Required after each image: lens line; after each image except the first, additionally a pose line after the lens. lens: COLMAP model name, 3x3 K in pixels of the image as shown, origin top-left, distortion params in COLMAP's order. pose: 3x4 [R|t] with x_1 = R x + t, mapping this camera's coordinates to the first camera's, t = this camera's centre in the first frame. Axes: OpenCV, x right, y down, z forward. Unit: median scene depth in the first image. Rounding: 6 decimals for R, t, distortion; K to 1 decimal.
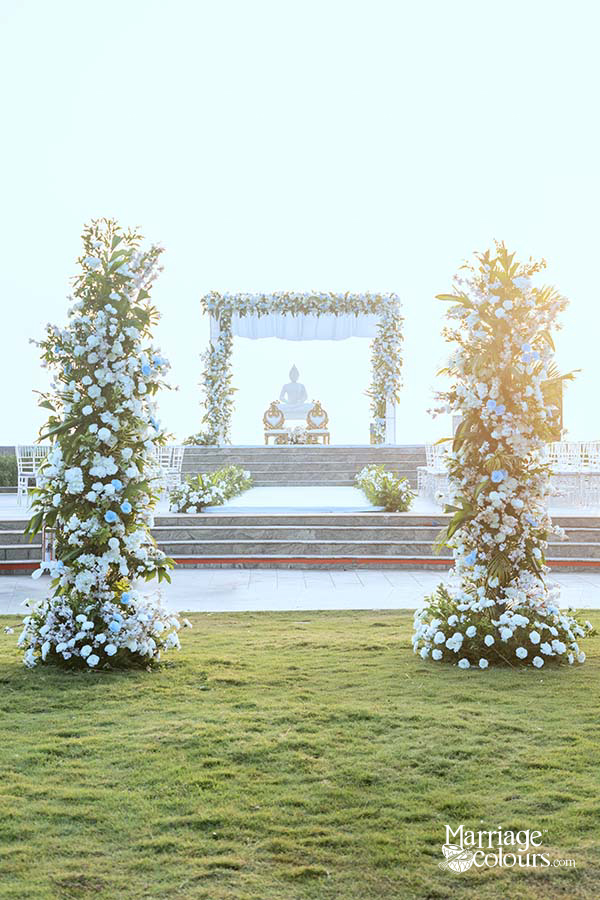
lens RADIAL K [[1814.3, 0, 300.5], [0, 1814.3, 444.3], [0, 0, 1]] dist [0.157514, 0.000000]
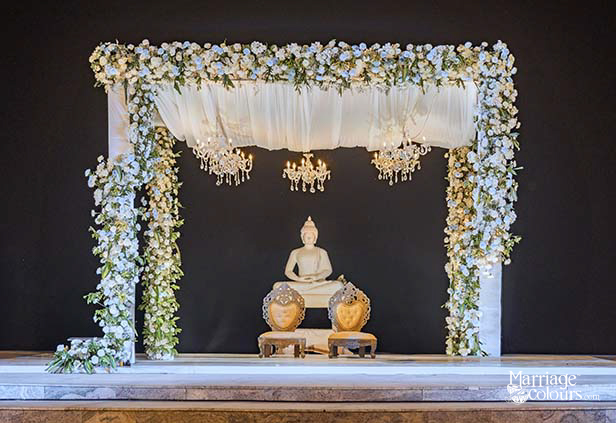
lens RADIAL K [[1770.6, 0, 302.1], [0, 1770.6, 213.4], [0, 0, 1]] dist [0.052368, 0.000000]
pose [[0.999709, 0.006004, -0.023353, 0.013415], [-0.007278, 0.998468, -0.054856, -0.016236], [0.022988, 0.055010, 0.998221, 0.628848]]
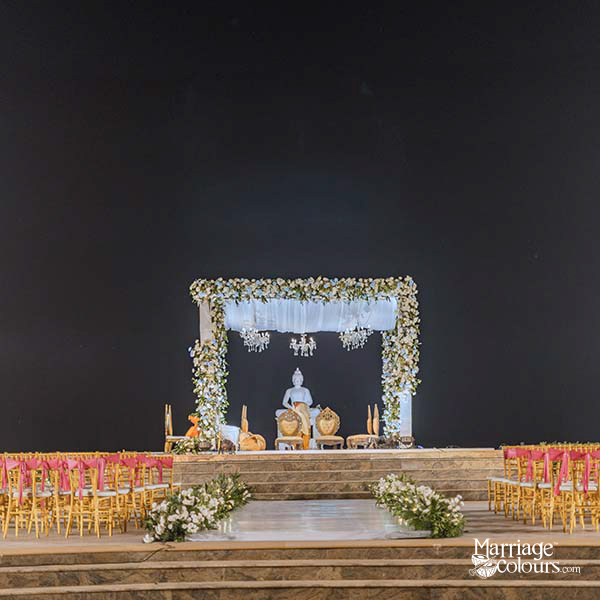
lens RADIAL K [[1780.9, 0, 306.1], [0, 1780.9, 296.8], [0, 0, 1]] dist [0.163095, 0.000000]
pose [[0.999923, -0.006625, 0.010462, -0.008573], [0.007506, 0.996220, -0.086543, 0.000863], [-0.009849, 0.086614, 0.996193, 0.154429]]
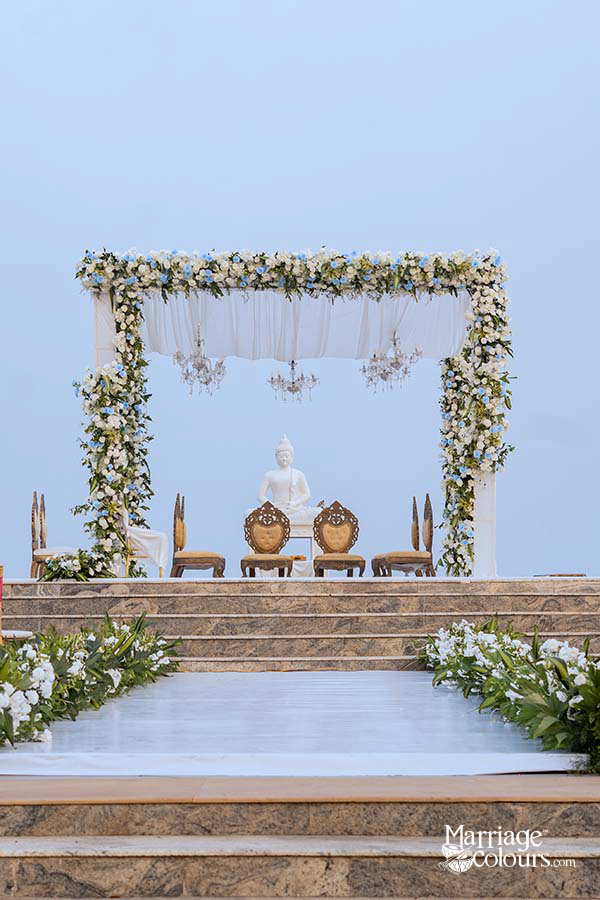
lens RADIAL K [[2700.5, 0, 300.4], [0, 2700.5, 448.0], [0, 0, 1]] dist [0.061102, 0.000000]
pose [[0.999984, 0.001375, 0.005558, -0.001335], [-0.001062, 0.998431, -0.055994, 0.006606], [-0.005626, 0.055987, 0.998416, 0.363119]]
